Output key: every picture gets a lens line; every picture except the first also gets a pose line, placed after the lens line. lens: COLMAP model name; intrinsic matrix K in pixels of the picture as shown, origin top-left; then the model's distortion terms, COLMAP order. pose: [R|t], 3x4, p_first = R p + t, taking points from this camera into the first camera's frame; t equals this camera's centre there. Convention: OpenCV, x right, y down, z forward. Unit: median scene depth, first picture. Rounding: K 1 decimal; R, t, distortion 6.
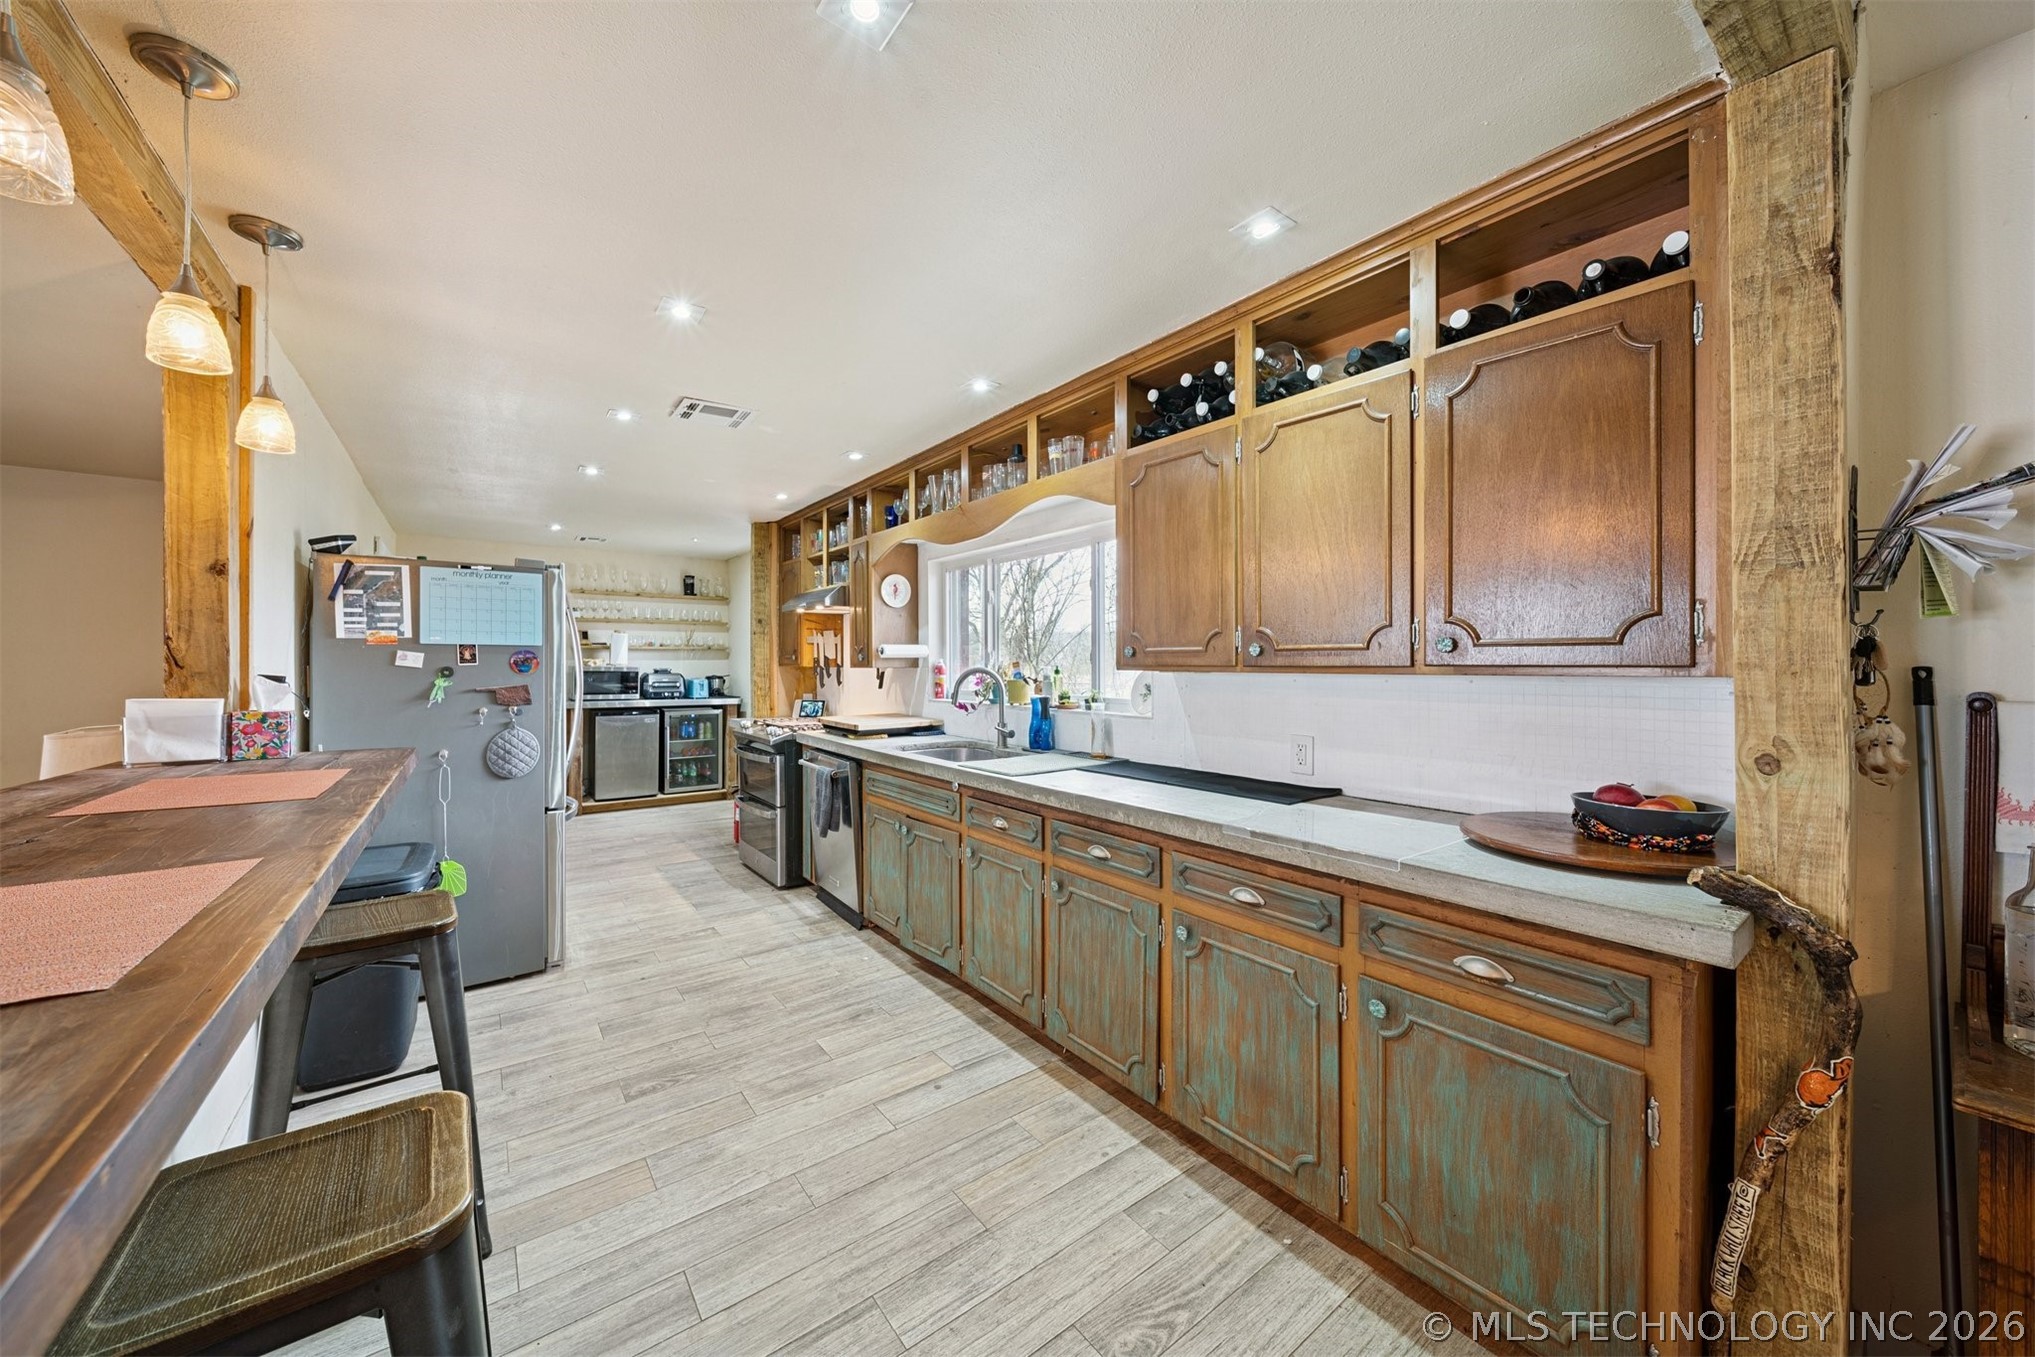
lens RADIAL K [[715.6, 0, 995.5], [0, 715.6, 664.8], [0, 0, 1]] dist [0.000991, -0.001541]
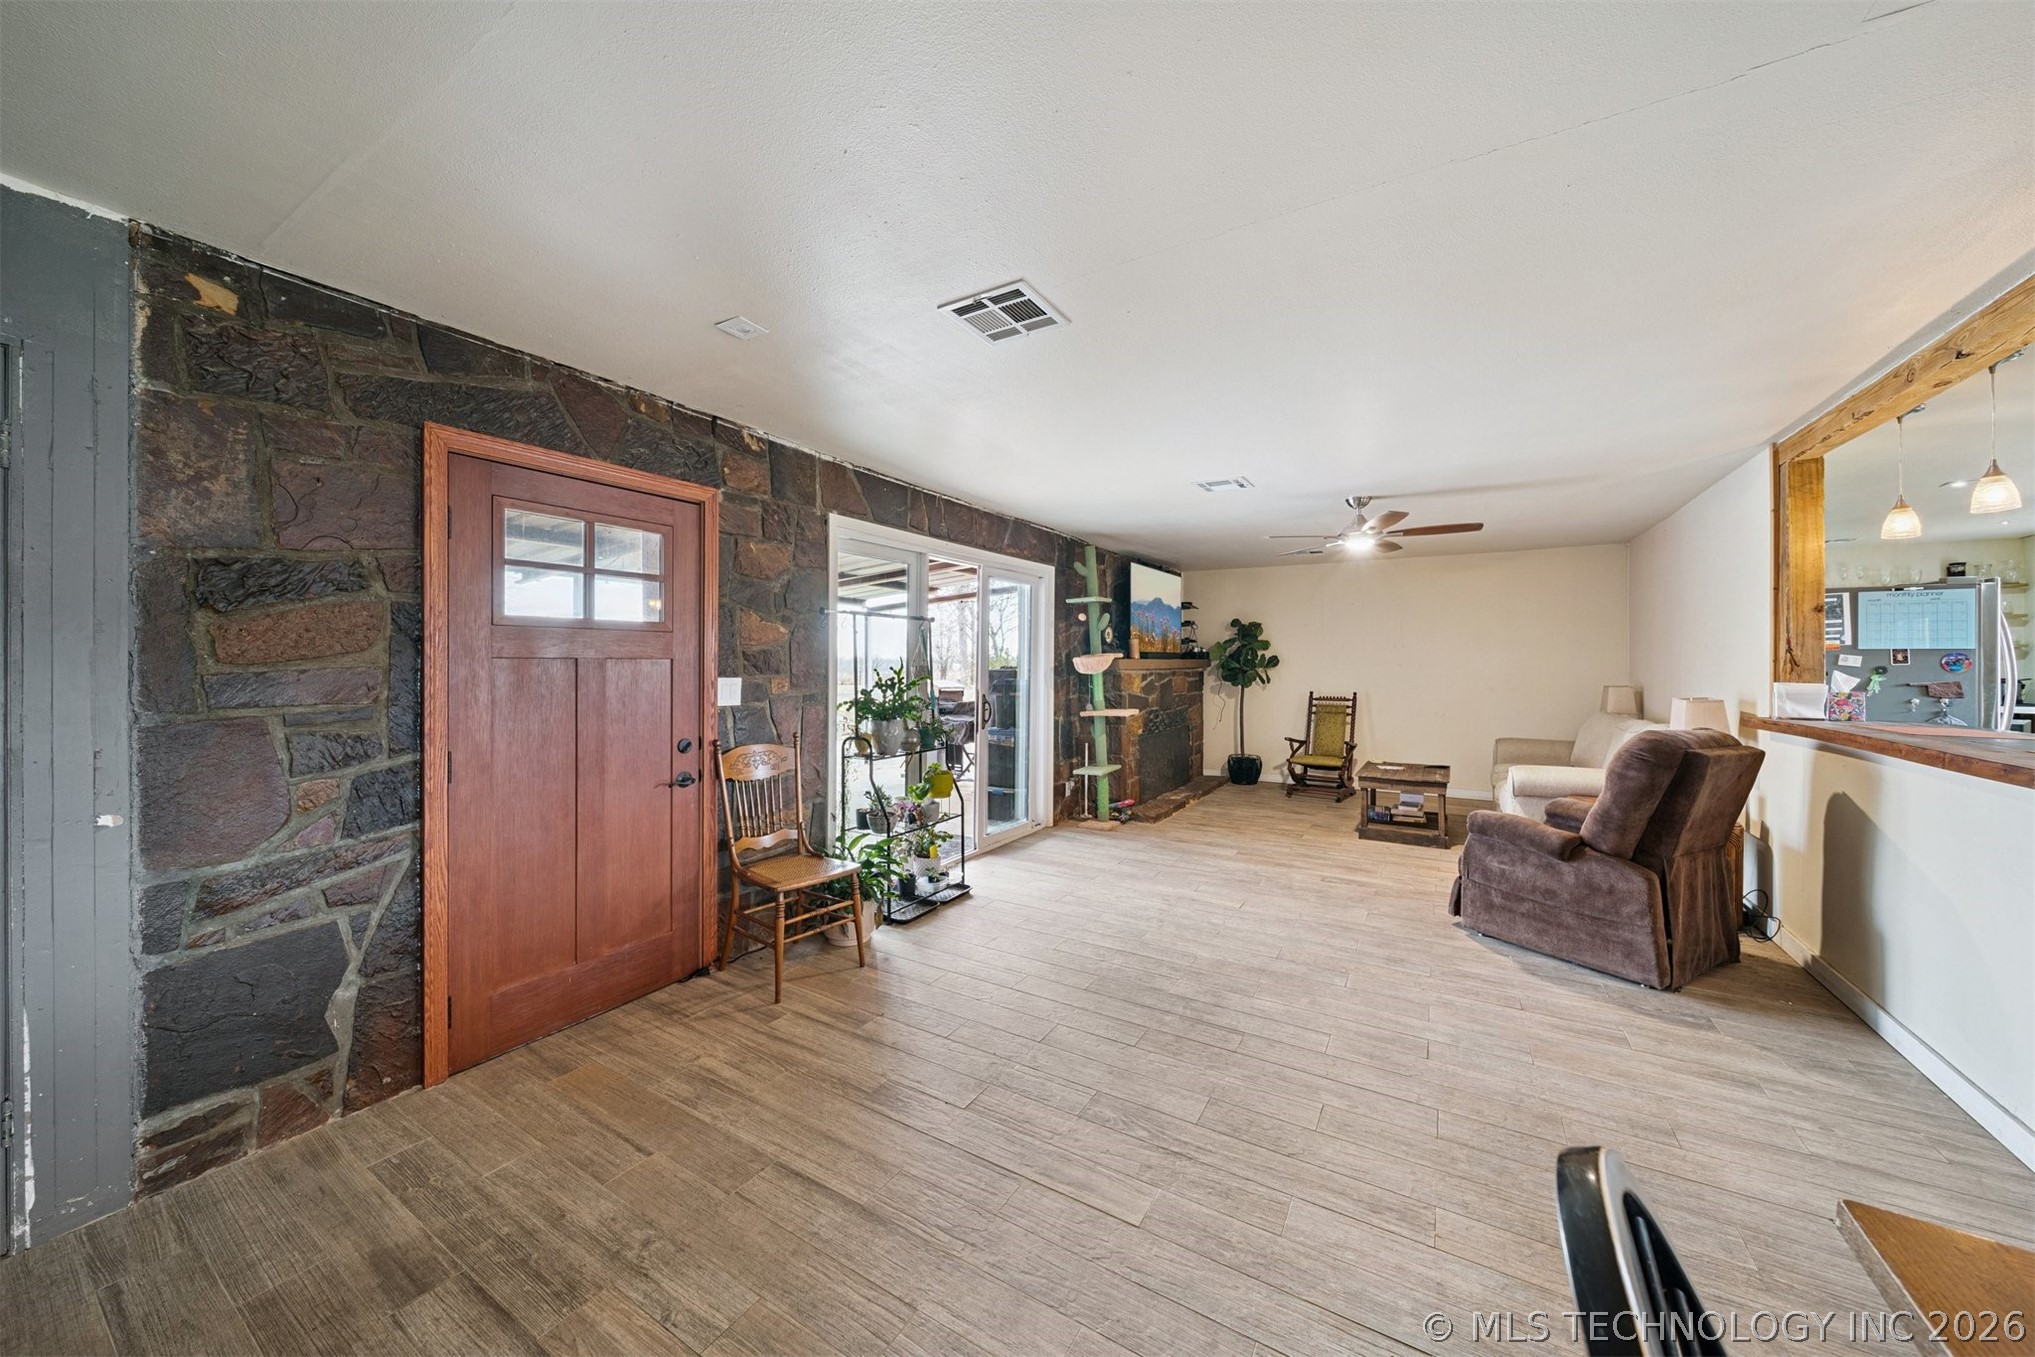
lens RADIAL K [[715.6, 0, 1003.9], [0, 715.6, 664.3], [0, 0, 1]] dist [0.000991, -0.001541]
pose [[0.371220, 0.000967, -0.928544, -0.147959], [-0.002644, 0.999997, -0.000016, 0.003729], [0.928541, 0.002460, 0.371221, -1.035085]]
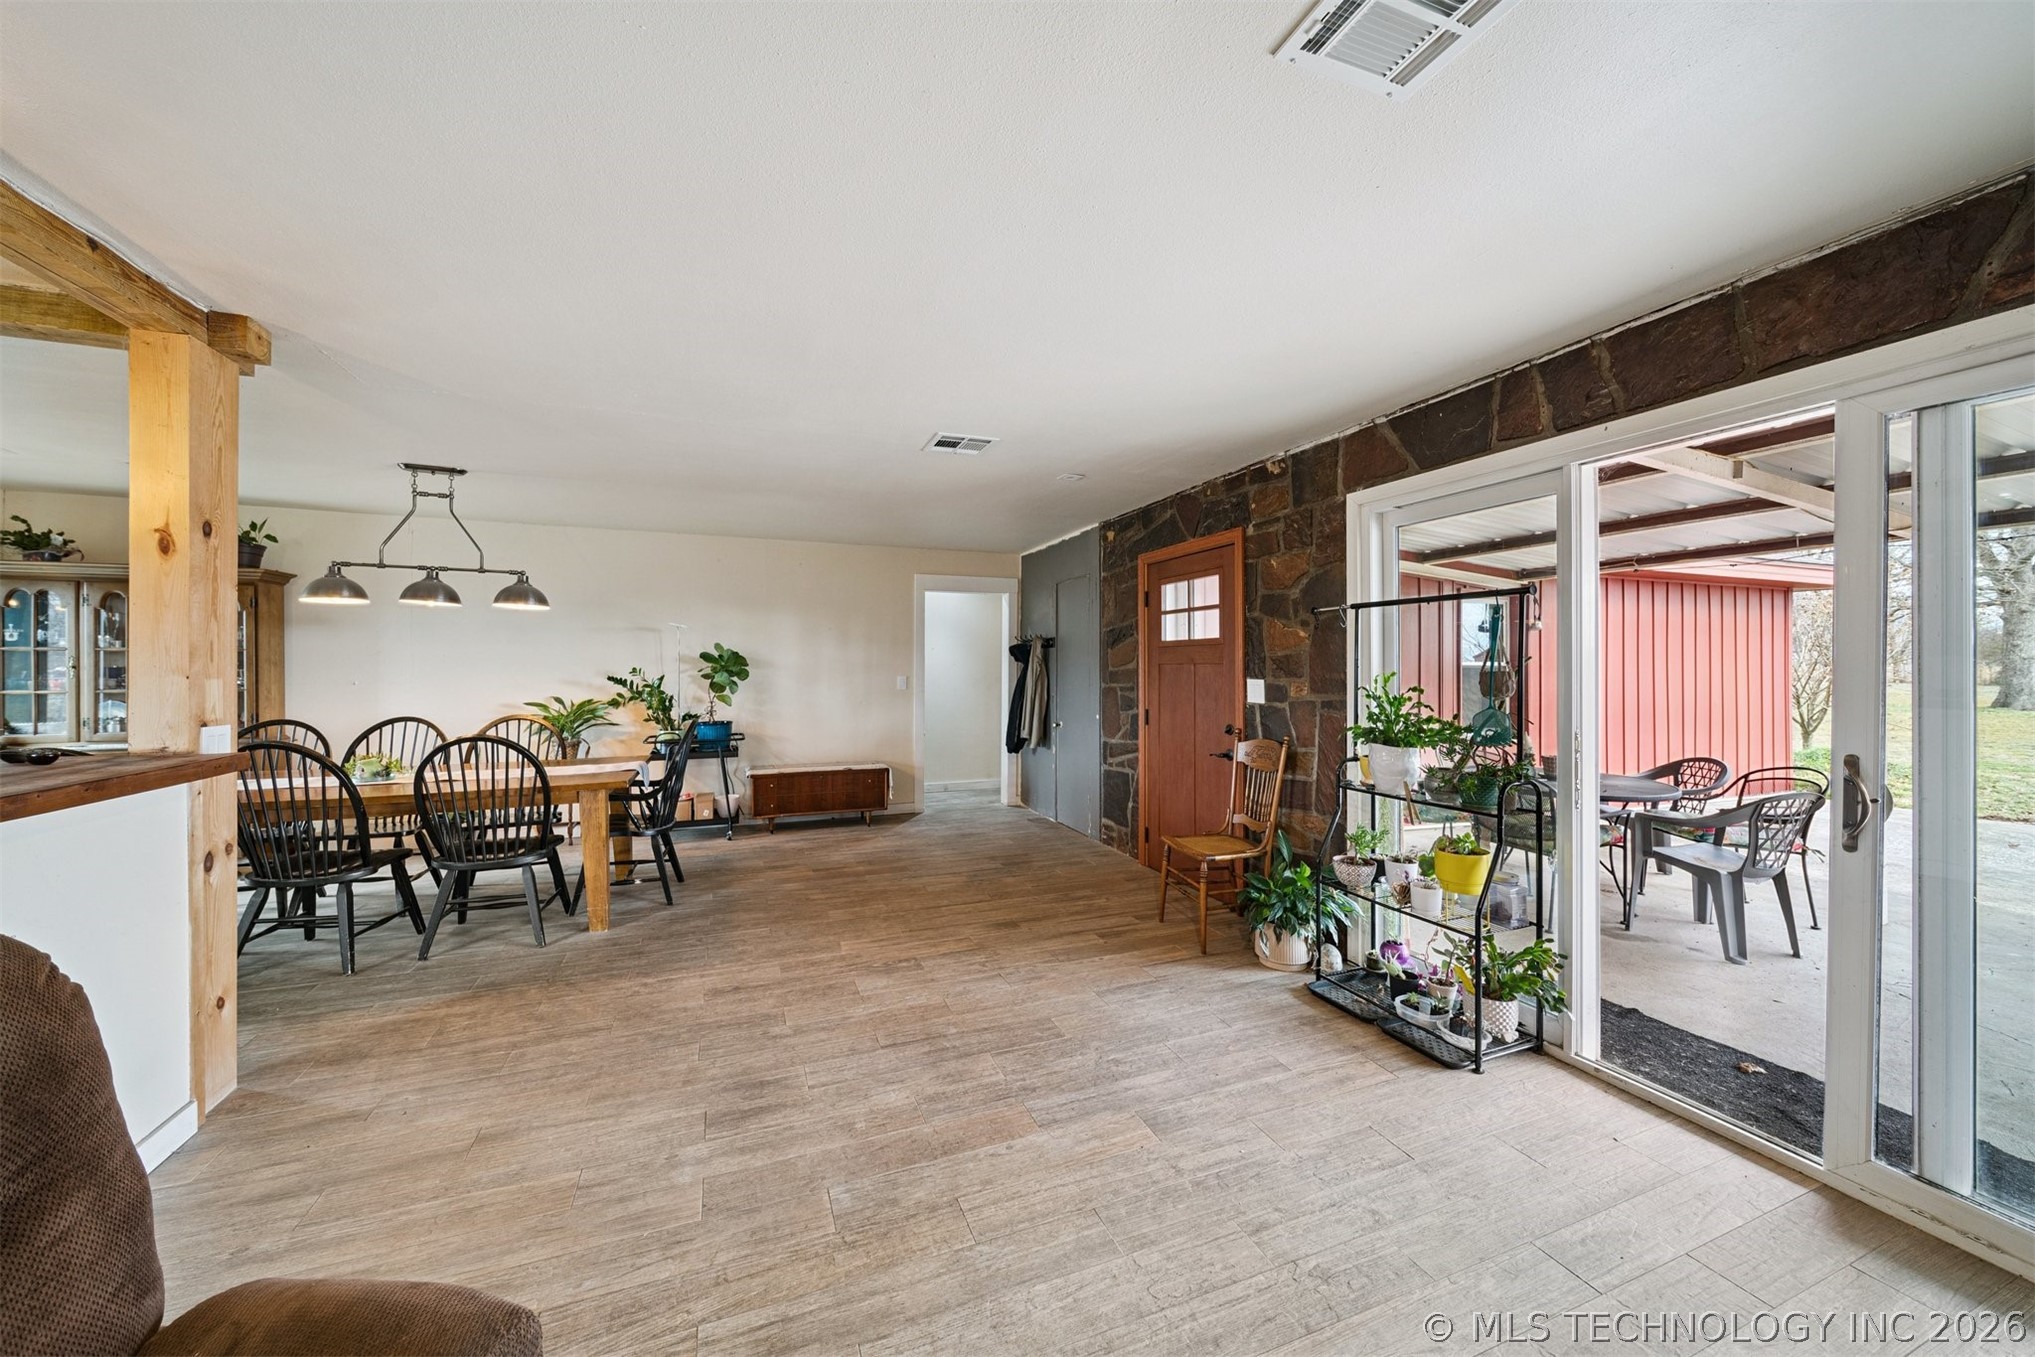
lens RADIAL K [[715.6, 0, 1000.7], [0, 715.6, 664.2], [0, 0, 1]] dist [0.000991, -0.001541]
pose [[-0.962666, -0.001463, 0.270686, -1.296591], [-0.001304, 0.999999, 0.000768, -0.002715], [-0.270687, 0.000386, -0.962667, 0.447016]]
